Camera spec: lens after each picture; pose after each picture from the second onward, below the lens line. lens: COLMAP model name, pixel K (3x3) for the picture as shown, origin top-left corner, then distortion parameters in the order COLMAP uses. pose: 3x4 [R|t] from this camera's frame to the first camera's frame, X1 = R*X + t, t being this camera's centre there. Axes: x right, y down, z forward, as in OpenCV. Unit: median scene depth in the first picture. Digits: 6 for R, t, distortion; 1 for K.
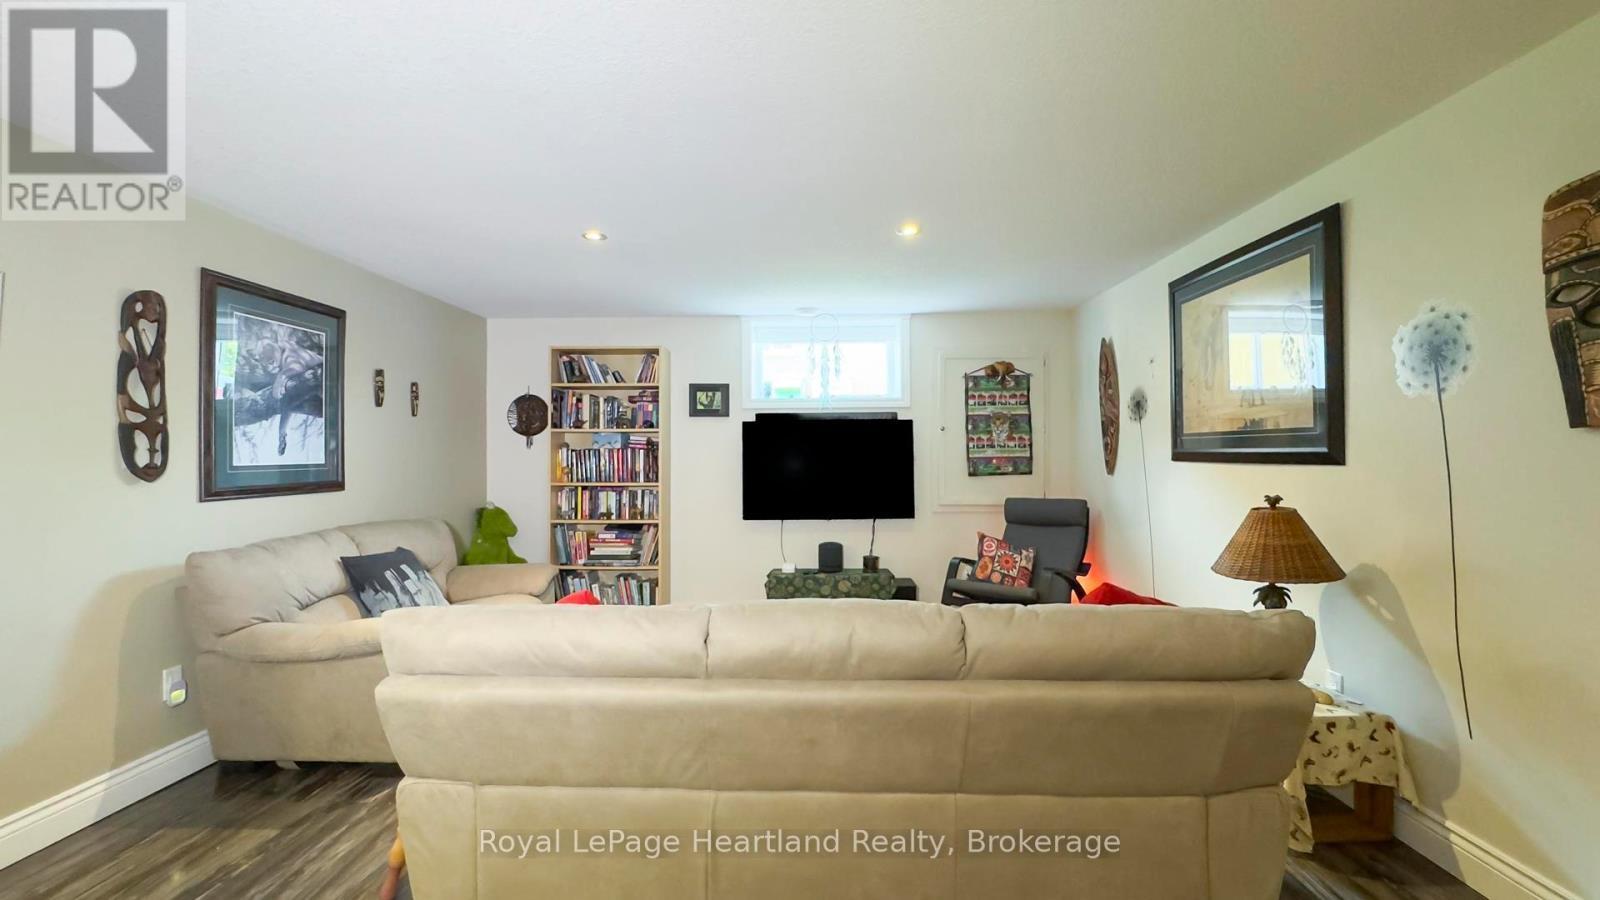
lens RADIAL K [[661.8, 0, 823.6], [0, 661.8, 447.6], [0, 0, 1]] dist [-0.003830, 0.000396]
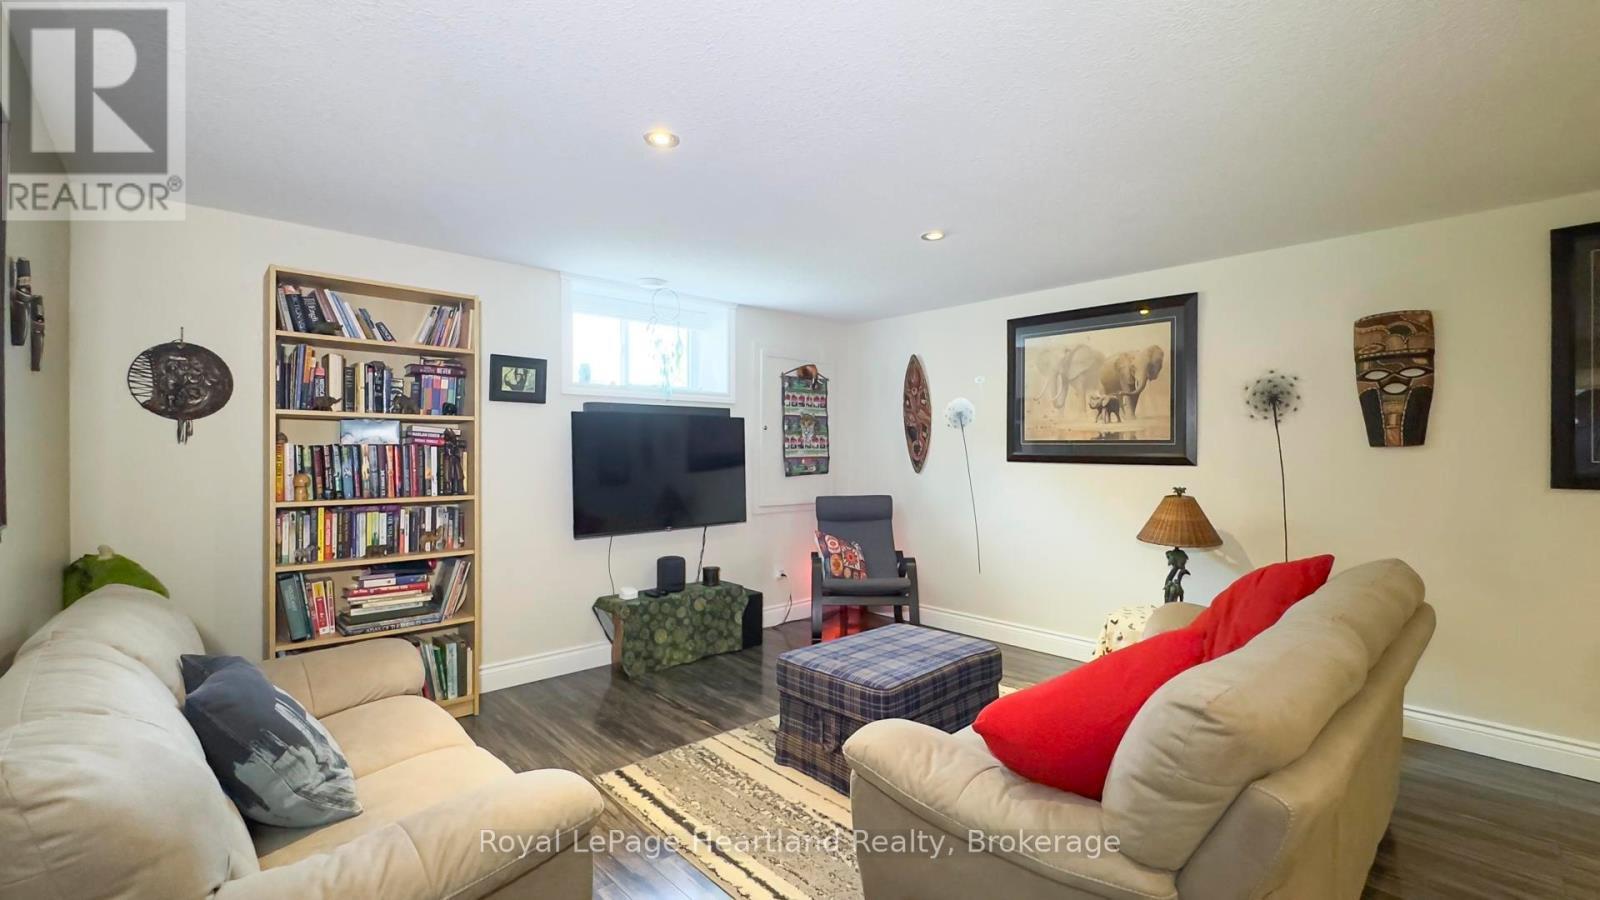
lens RADIAL K [[661.8, 0, 821.5], [0, 661.8, 453.6], [0, 0, 1]] dist [-0.003830, 0.000396]
pose [[0.726324, 0.003232, 0.687345, -0.447520], [-0.014686, 0.999834, 0.010817, -0.002797], [-0.687195, -0.017951, 0.726251, 0.247859]]
